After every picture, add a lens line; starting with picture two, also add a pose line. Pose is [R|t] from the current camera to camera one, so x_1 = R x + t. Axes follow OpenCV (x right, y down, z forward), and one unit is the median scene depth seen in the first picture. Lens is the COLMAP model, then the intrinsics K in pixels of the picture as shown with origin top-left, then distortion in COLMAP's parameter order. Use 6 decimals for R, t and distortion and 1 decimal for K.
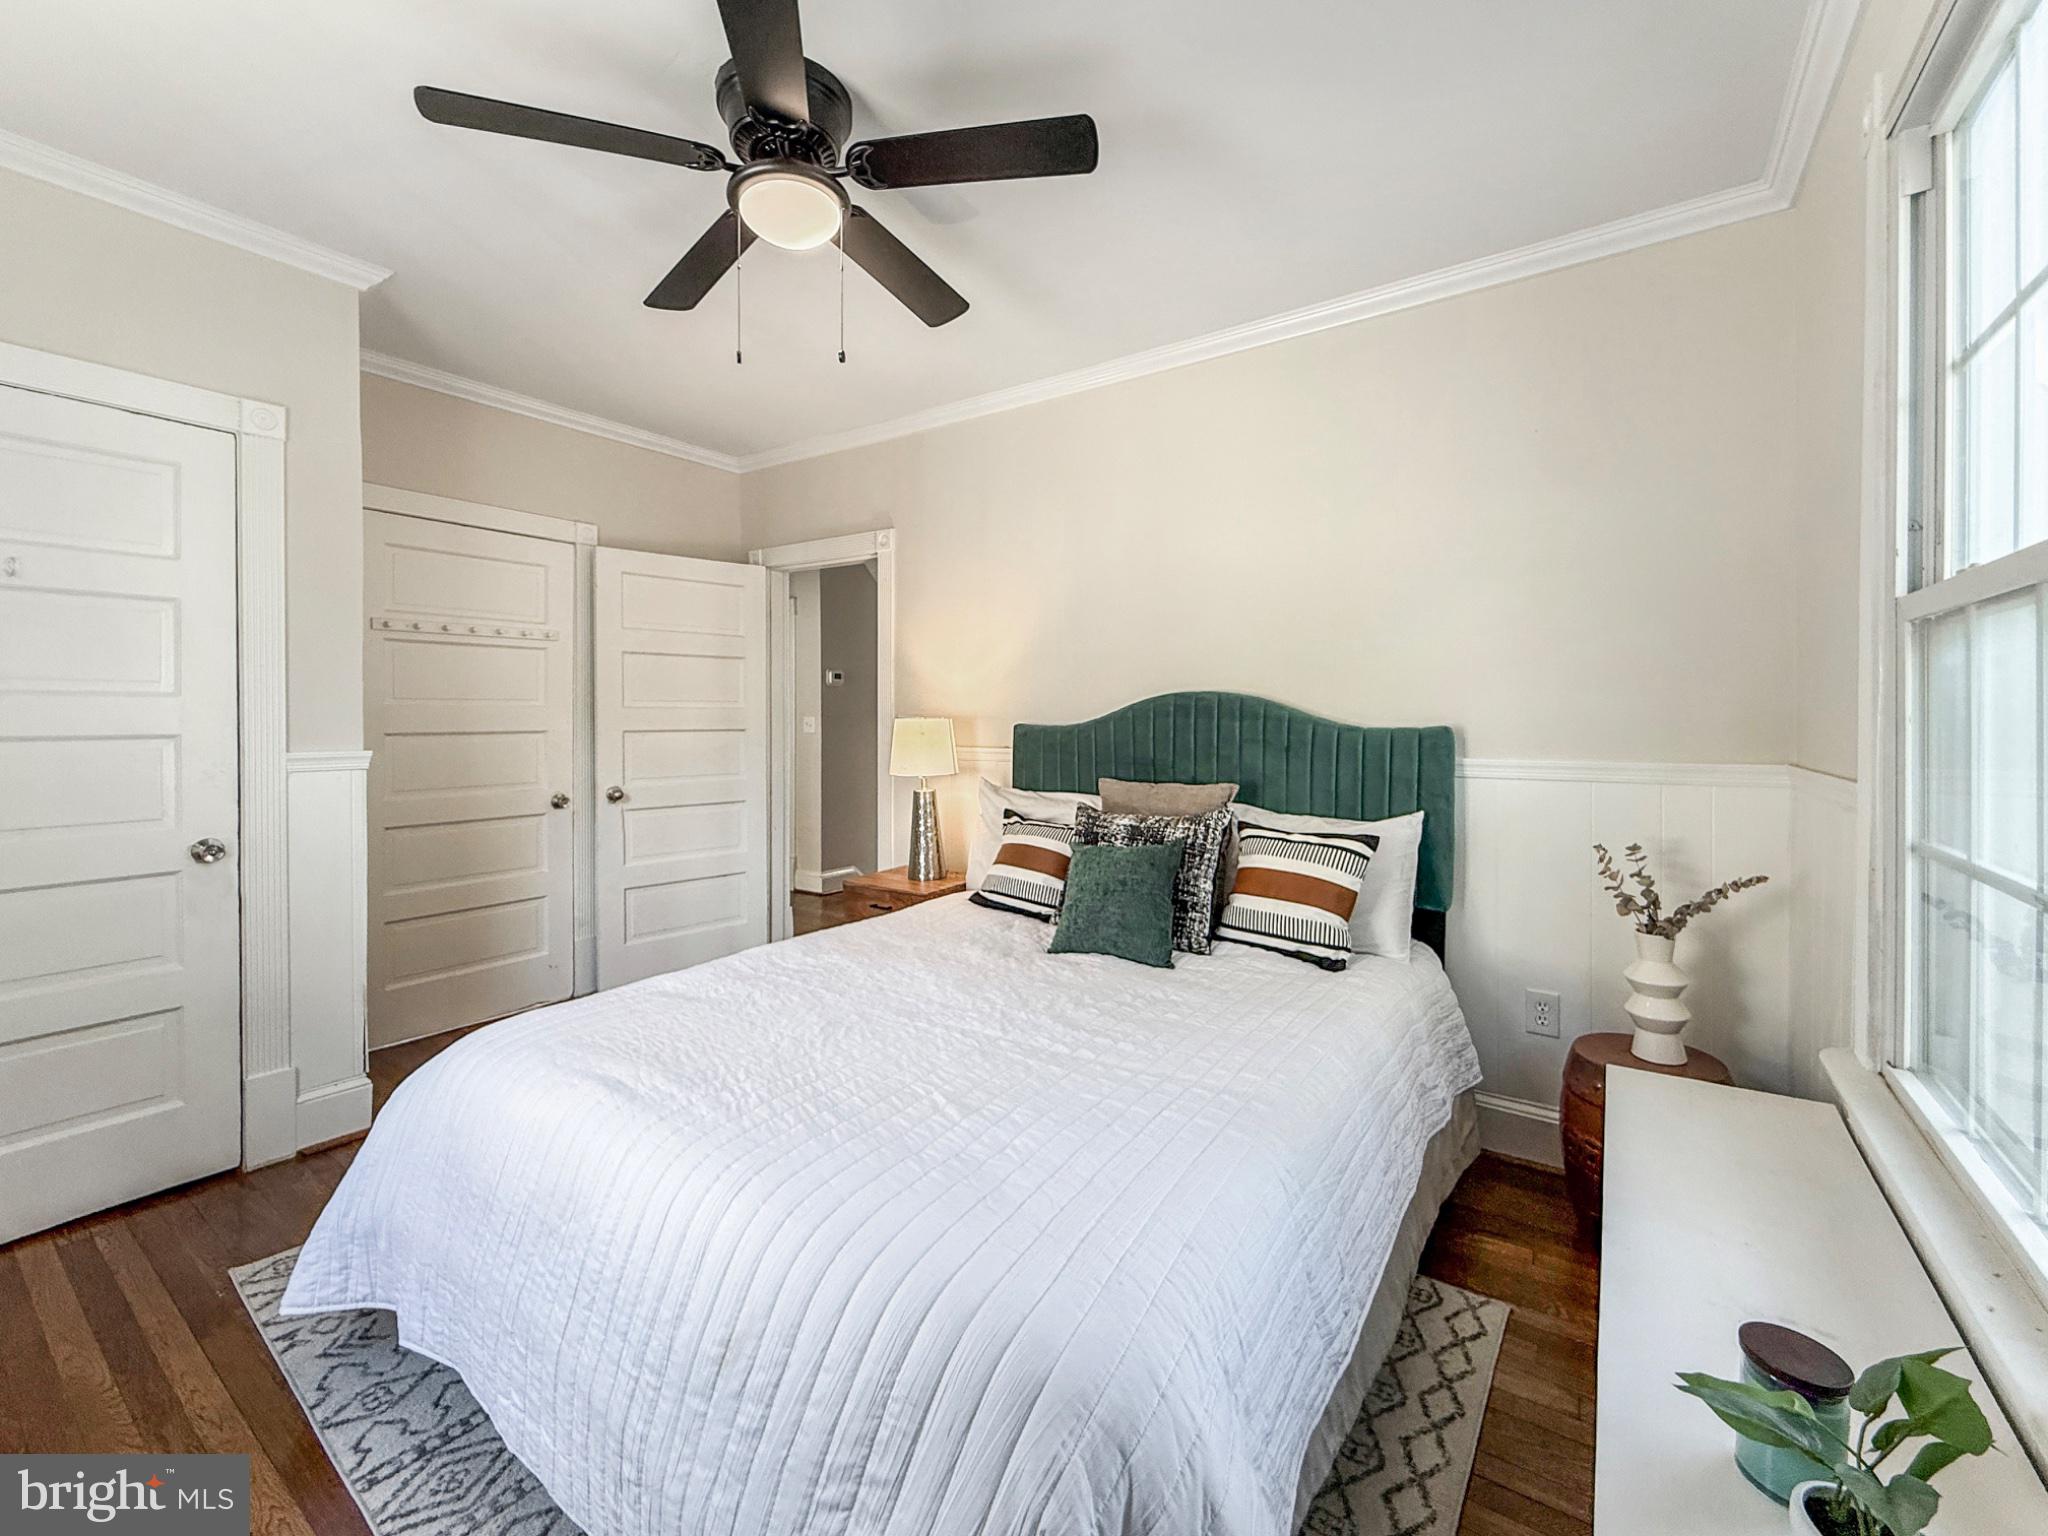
lens RADIAL K [[843.3, 0, 1010.7], [0, 843.3, 719.6], [0, 0, 1]] dist [-0.000904, -0.000192]
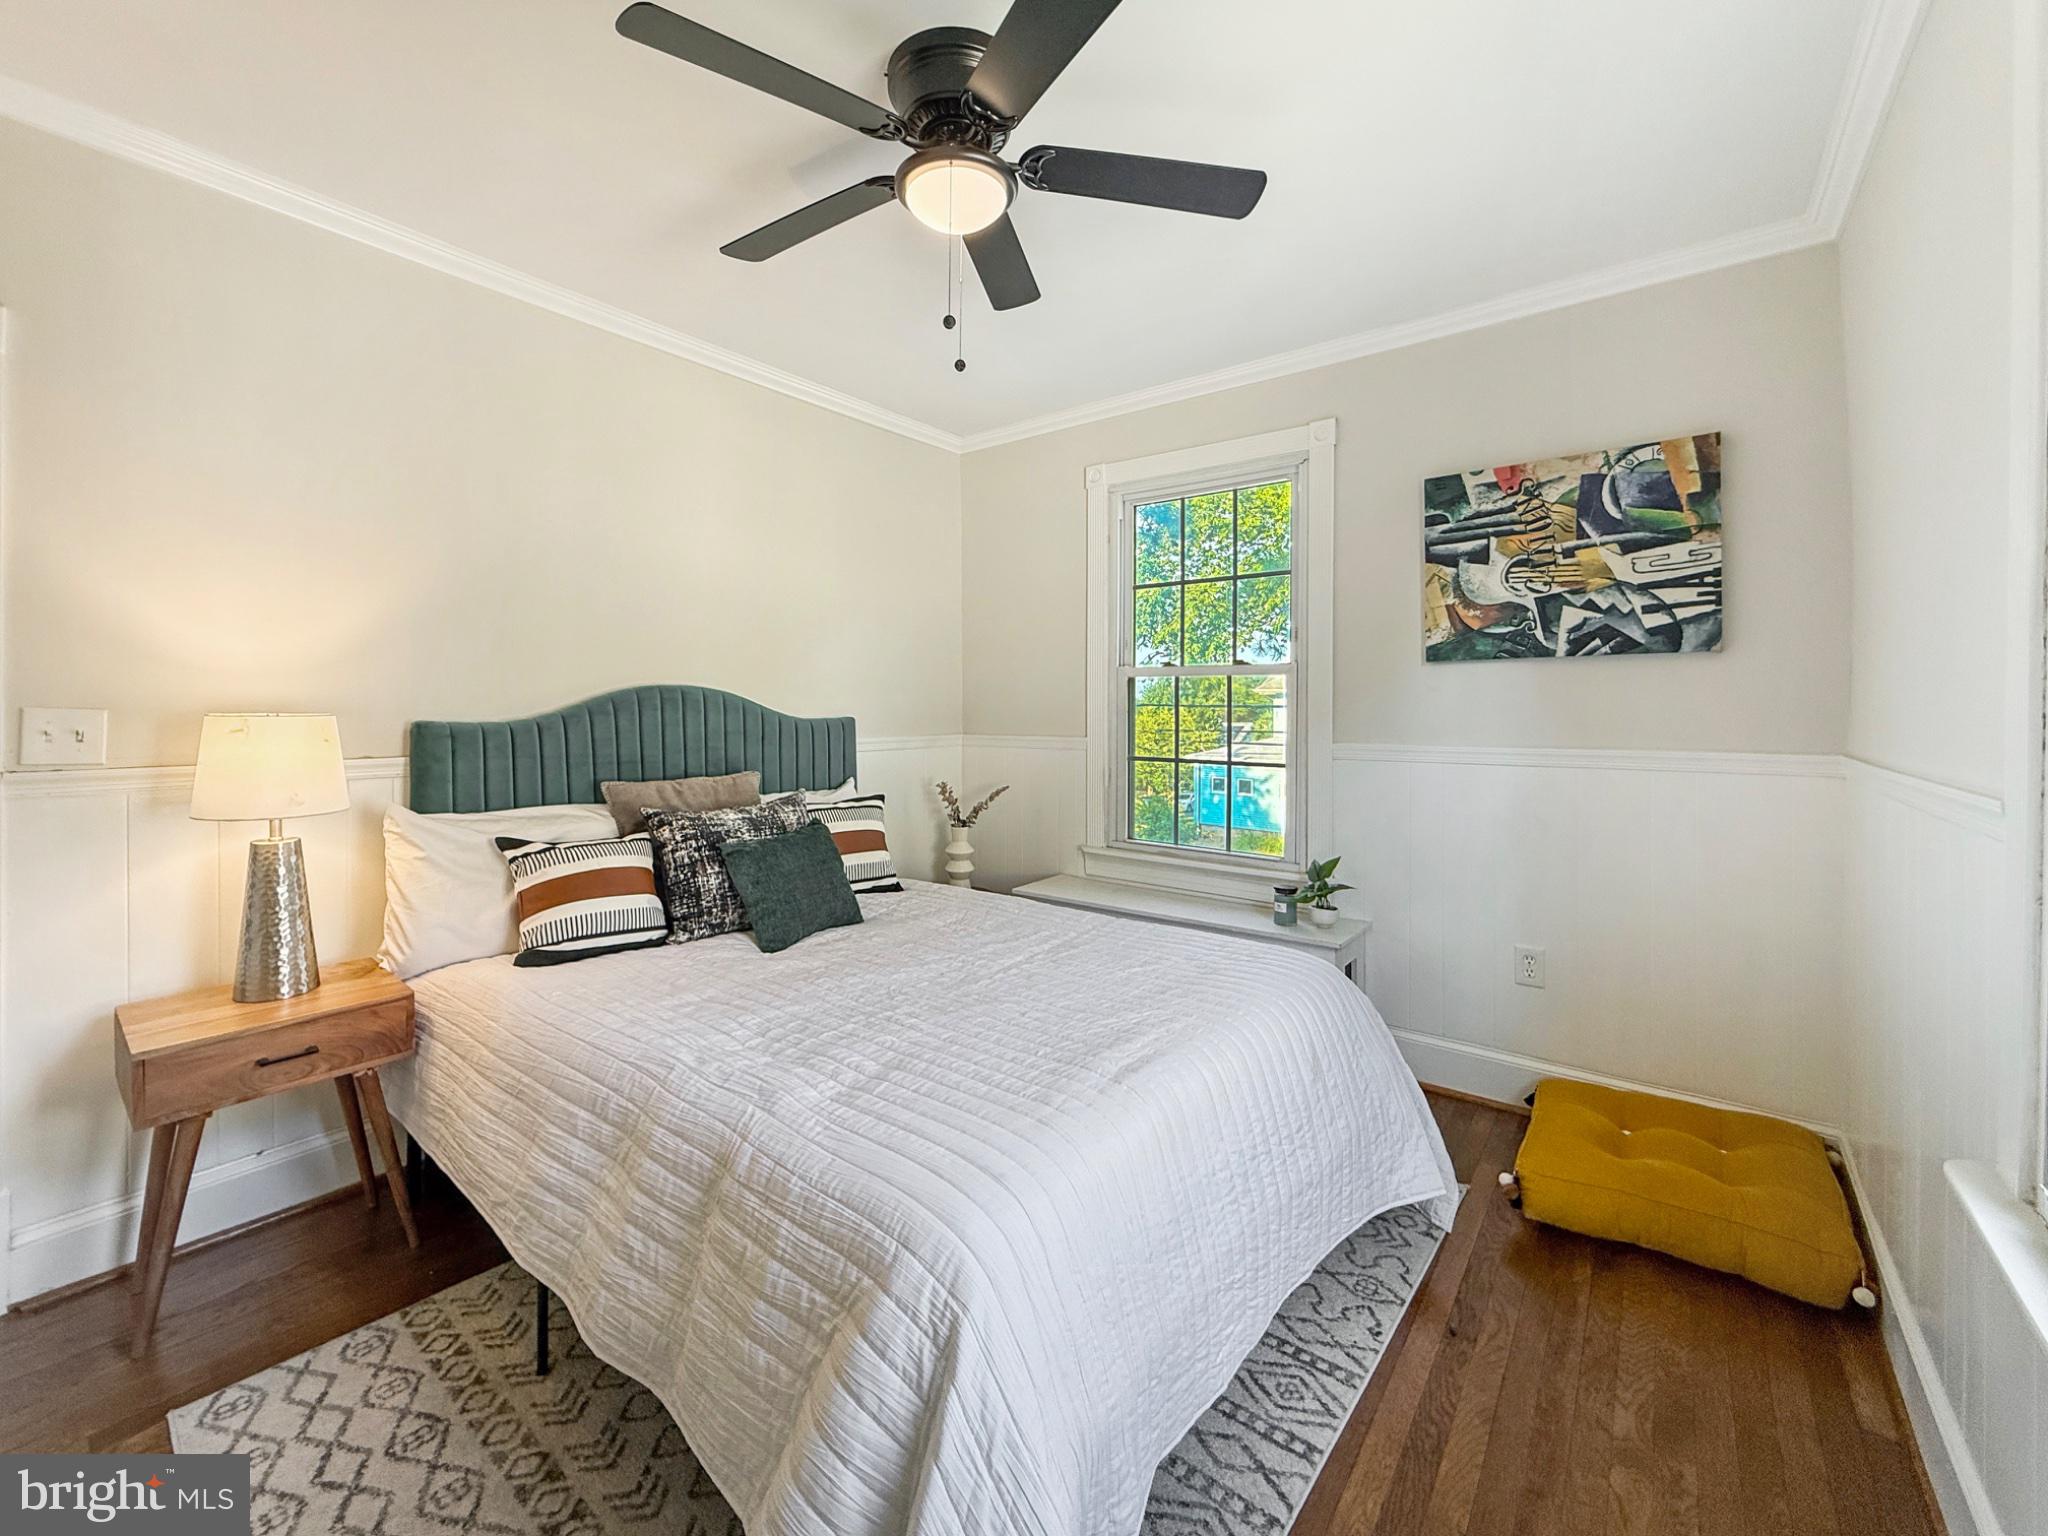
lens RADIAL K [[843.3, 0, 1010.7], [0, 843.3, 719.6], [0, 0, 1]] dist [-0.000904, -0.000192]
pose [[0.035079, -0.017237, 0.999236, -0.998573], [-0.000116, 0.999851, 0.017252, -0.013474], [-0.999385, -0.000721, 0.035071, 0.736903]]
